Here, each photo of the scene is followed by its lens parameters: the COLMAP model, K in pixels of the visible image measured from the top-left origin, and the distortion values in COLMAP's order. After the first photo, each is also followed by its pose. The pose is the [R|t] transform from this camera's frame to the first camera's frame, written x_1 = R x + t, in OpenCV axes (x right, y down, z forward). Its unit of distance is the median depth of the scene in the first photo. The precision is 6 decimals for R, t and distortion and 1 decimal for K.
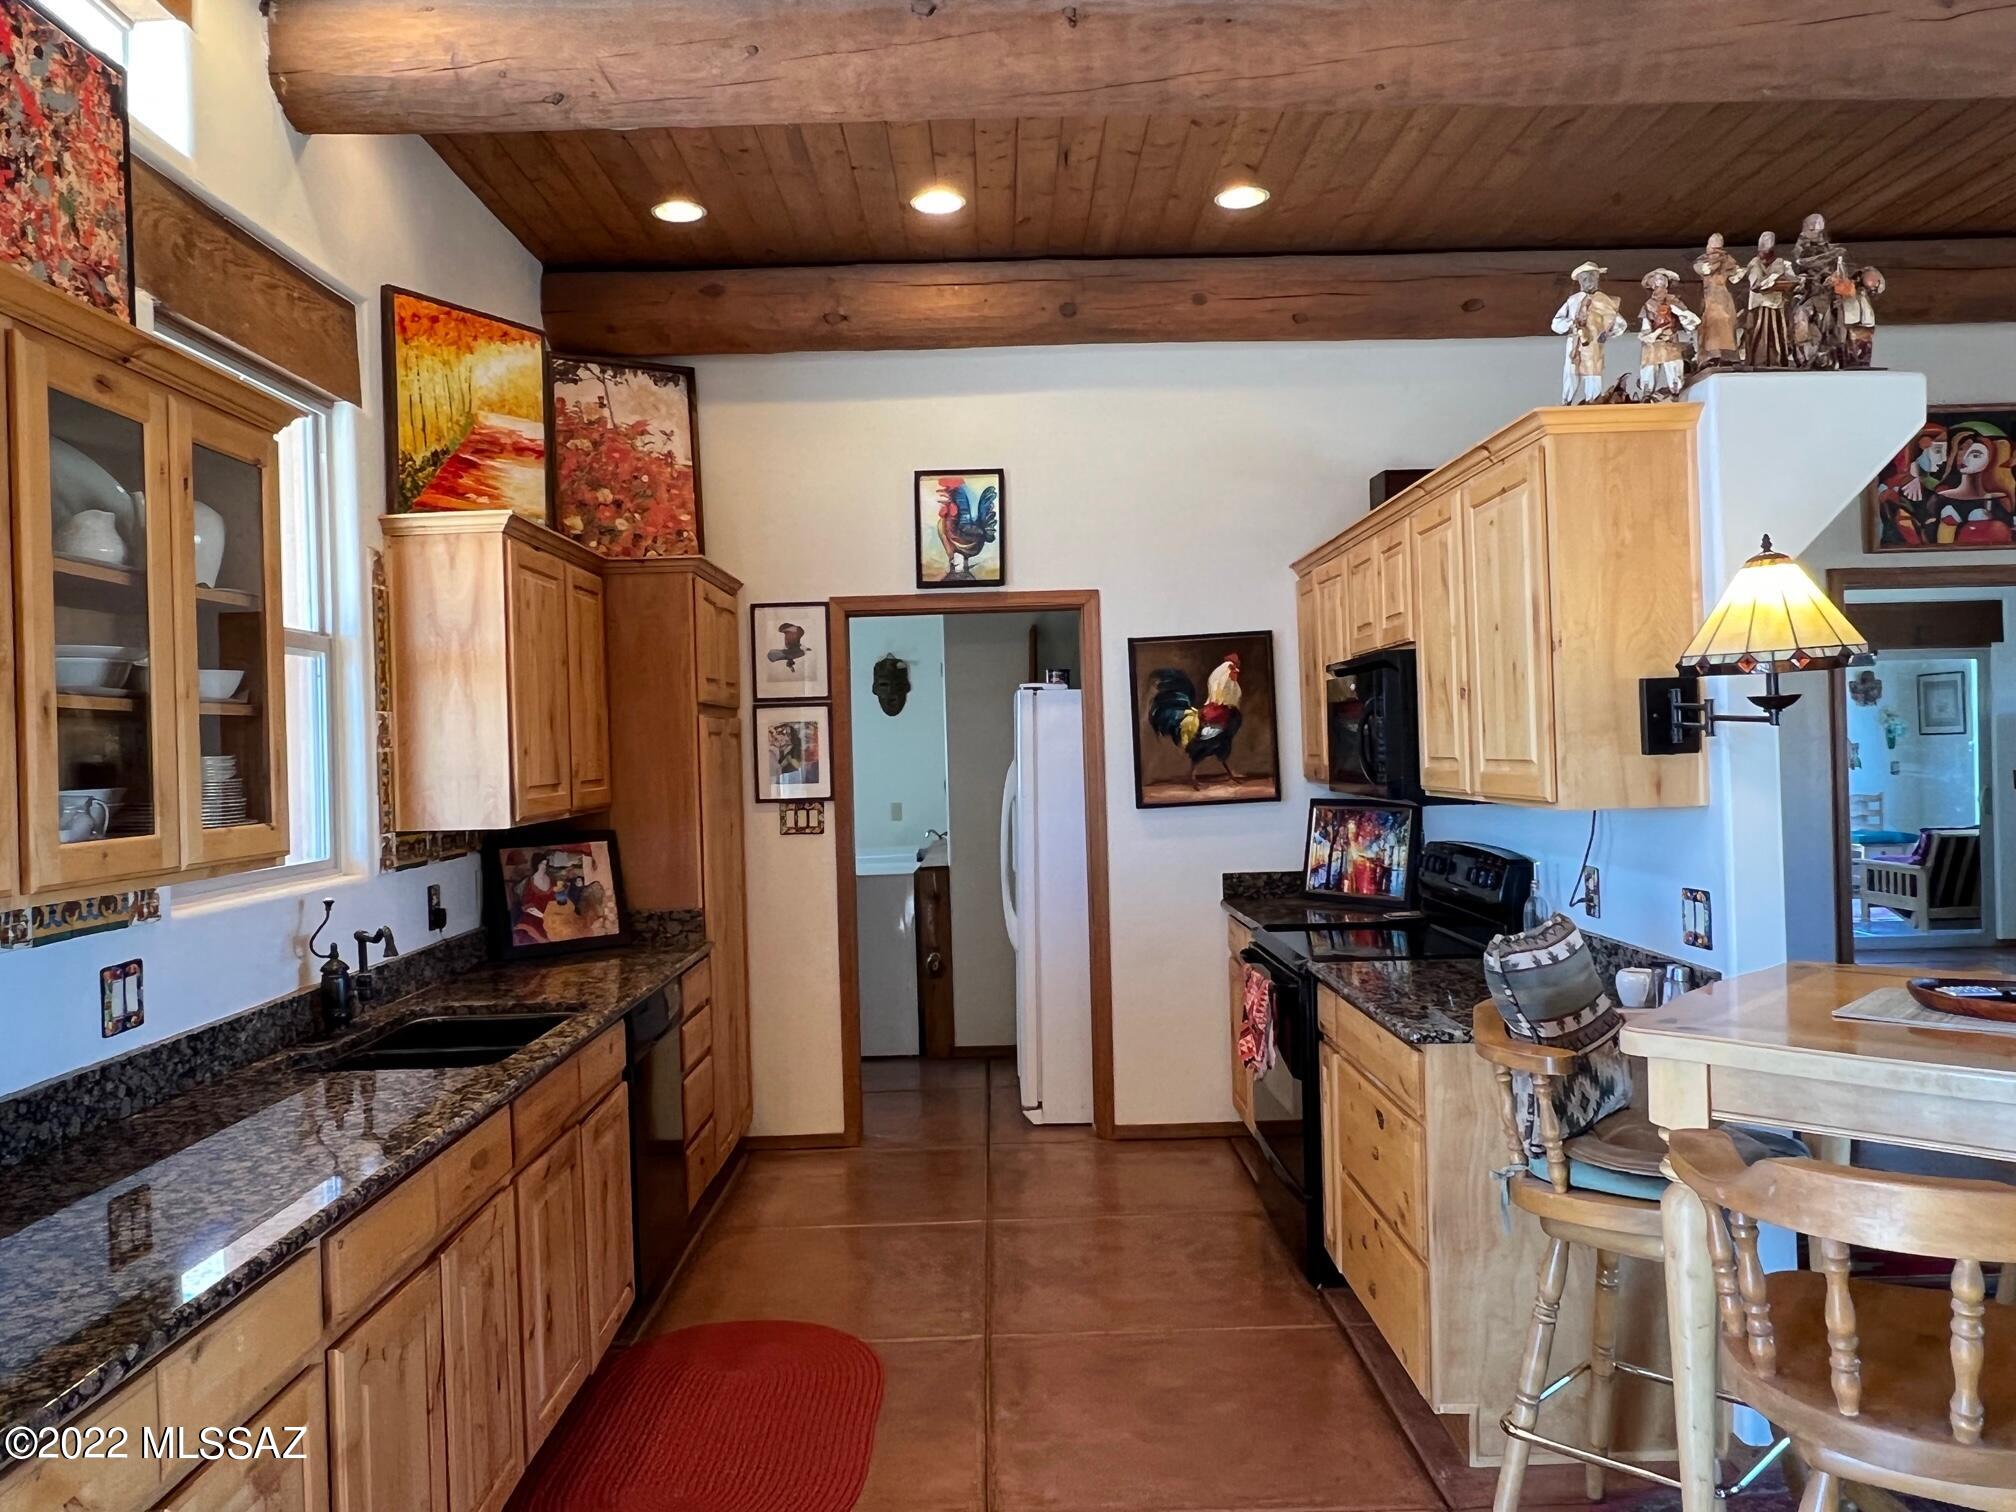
lens RADIAL K [[1482.7, 0, 996.8], [0, 1482.7, 752.2], [0, 0, 1]] dist [-0.001569, 0.001620]
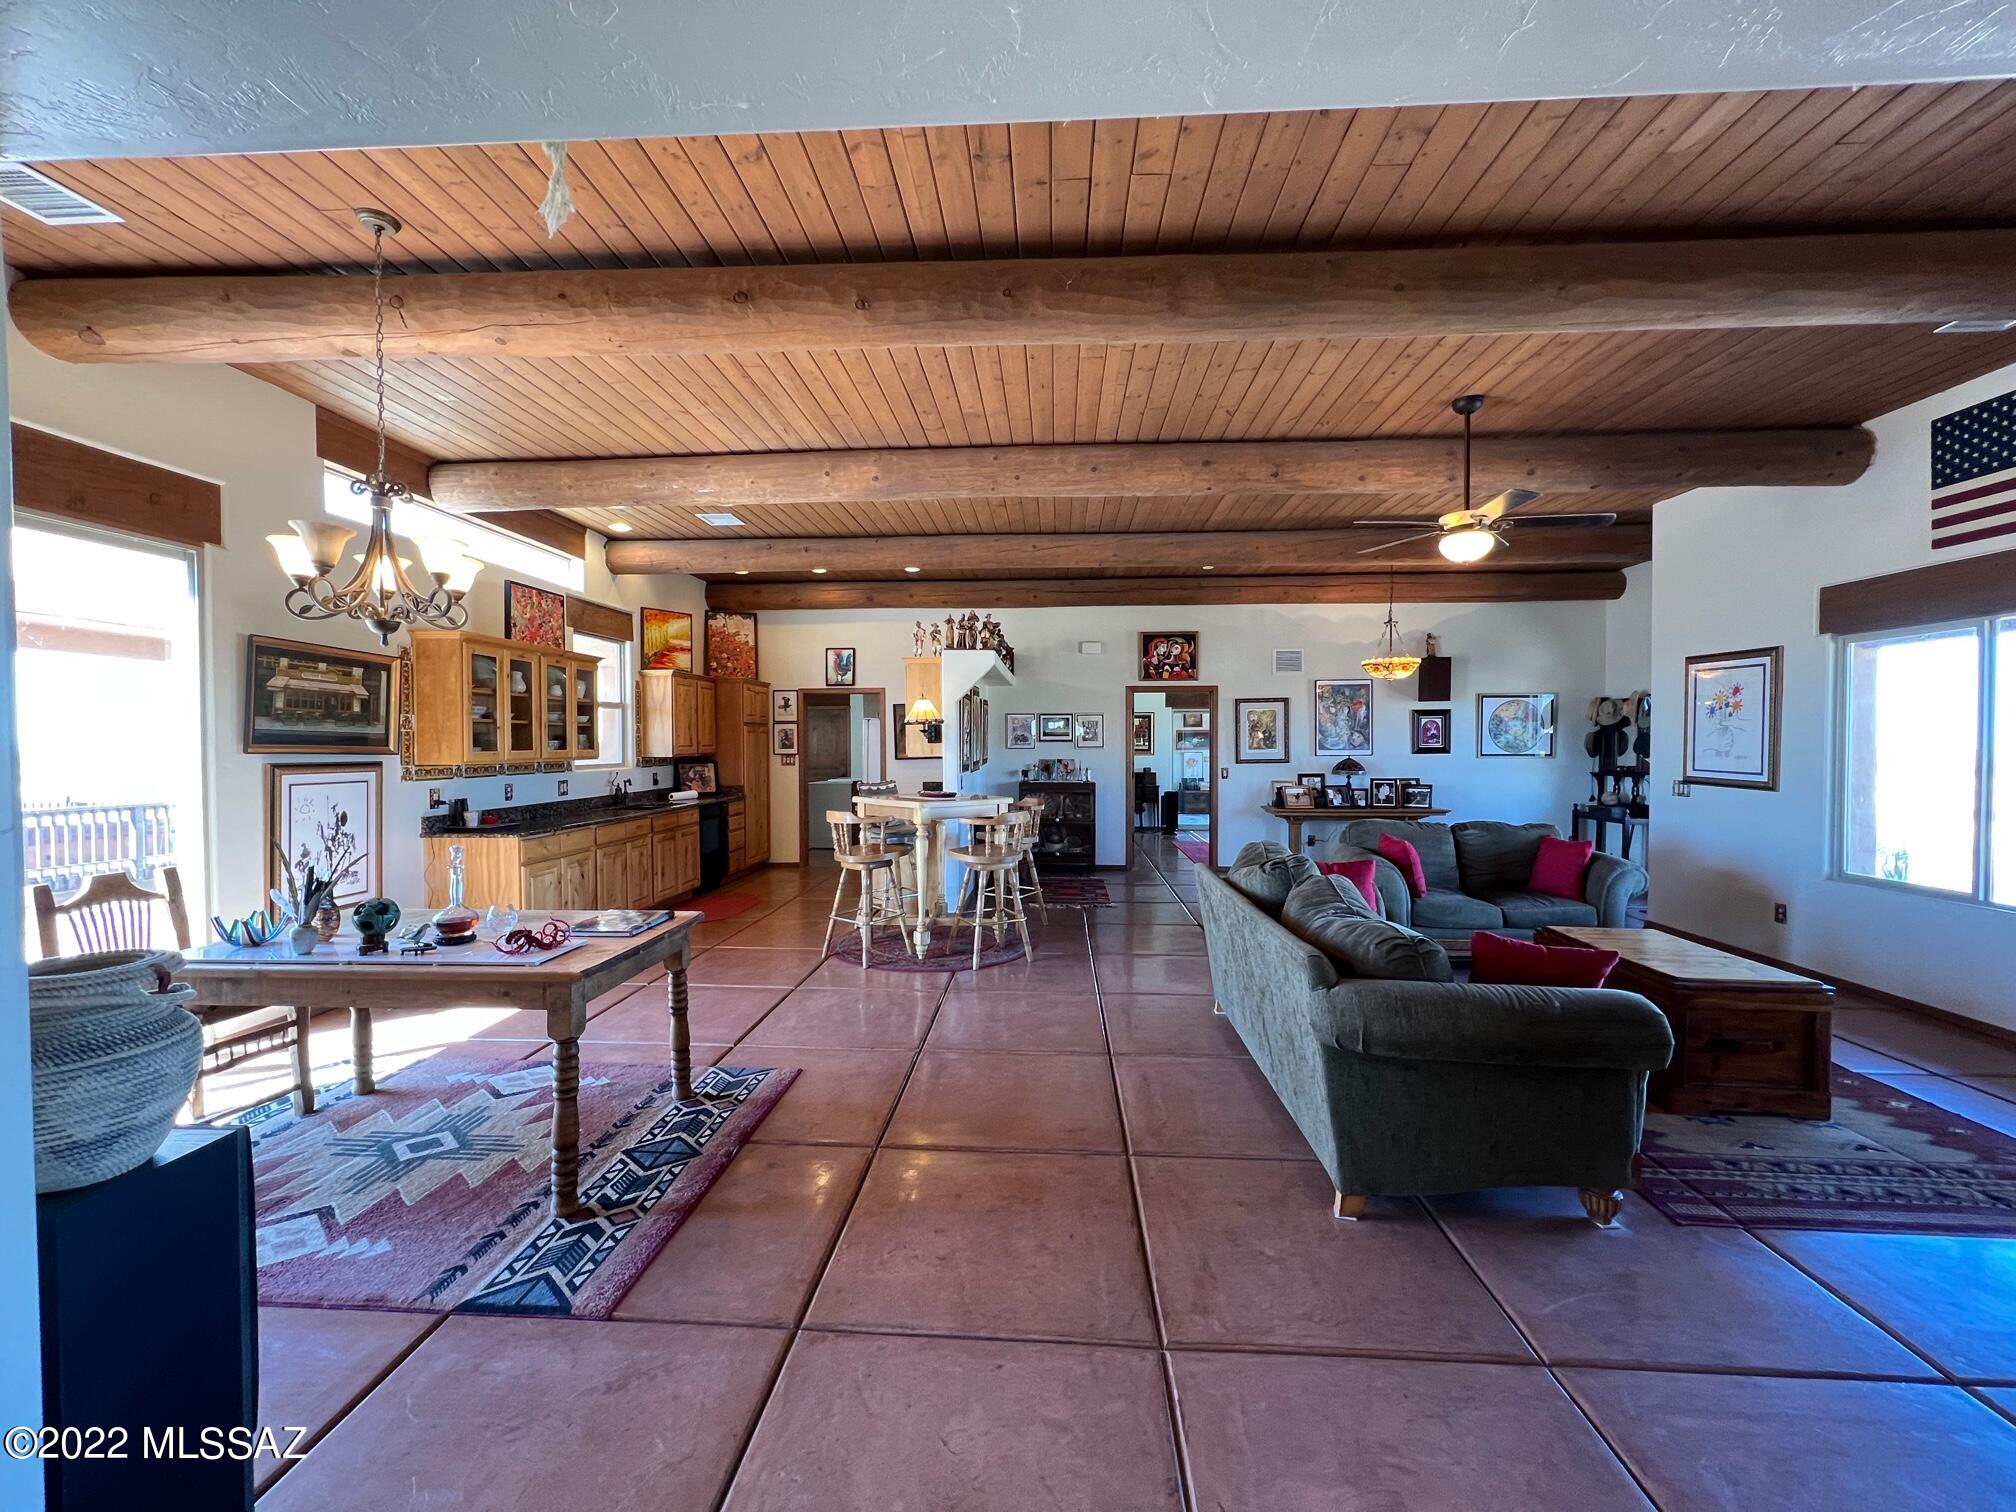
lens RADIAL K [[802.9, 0, 1007.7], [0, 802.9, 758.3], [0, 0, 1]] dist [-0.003281, 0.001362]
pose [[0.997463, 0.026604, -0.066023, 0.626082], [-0.025411, 0.999499, 0.018853, -0.003035], [0.066492, -0.017127, 0.997640, -0.915725]]
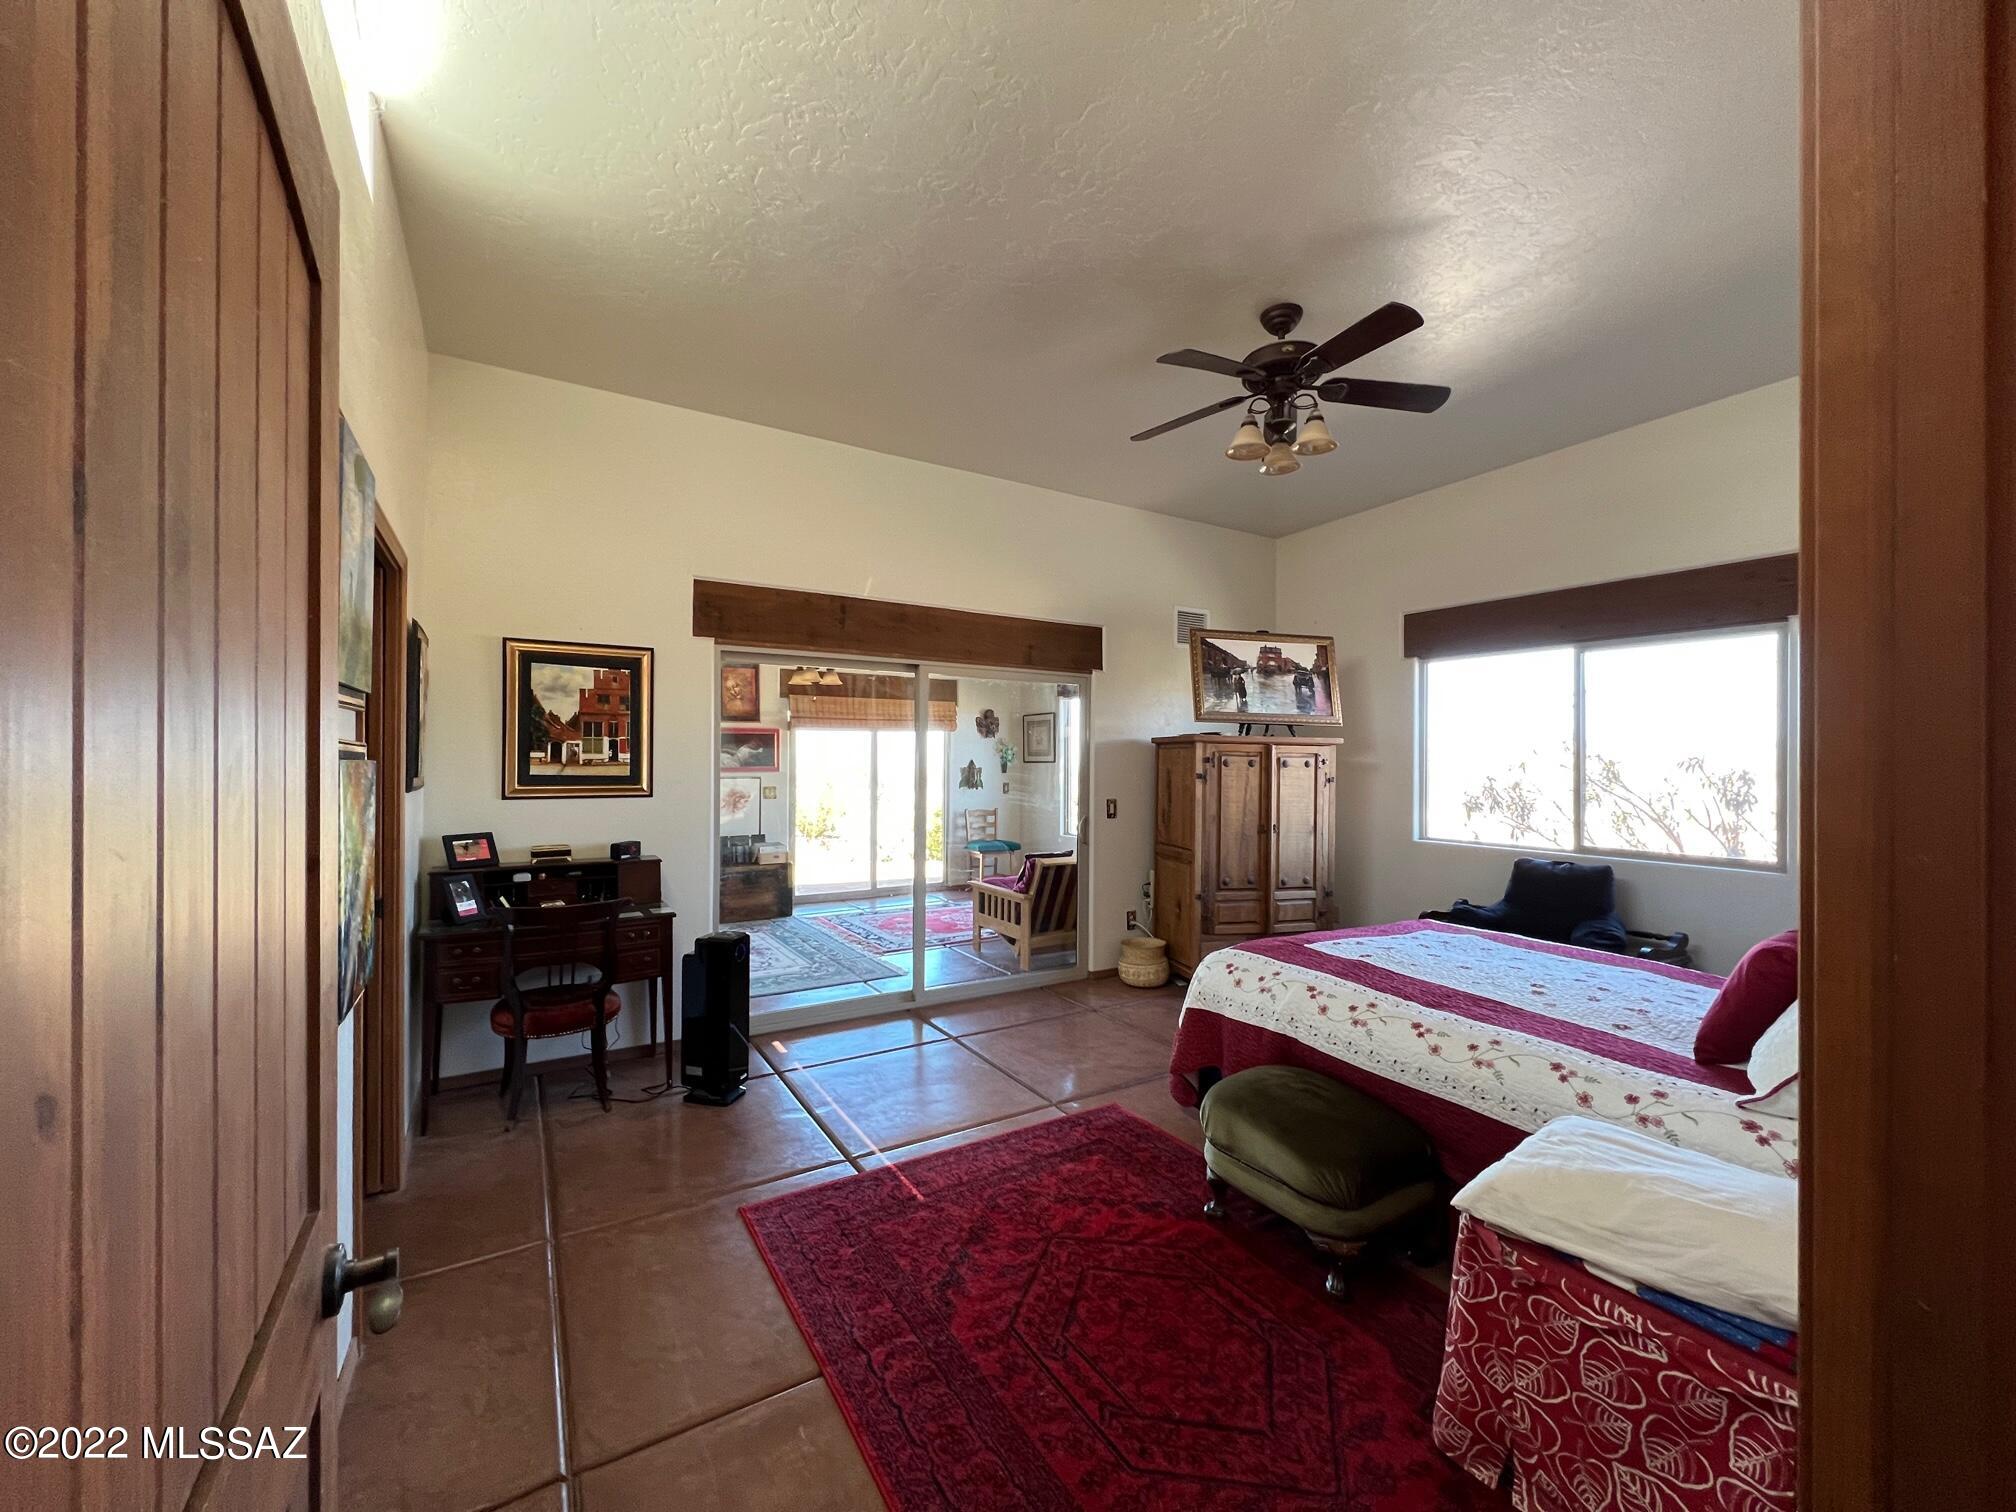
lens RADIAL K [[802.9, 0, 1006.2], [0, 802.9, 758.3], [0, 0, 1]] dist [-0.003281, 0.001362]
pose [[0.856033, 0.031769, 0.515945, 0.882279], [-0.027266, 0.999495, -0.016306, -0.013166], [-0.516202, -0.000109, 0.856467, 1.448512]]
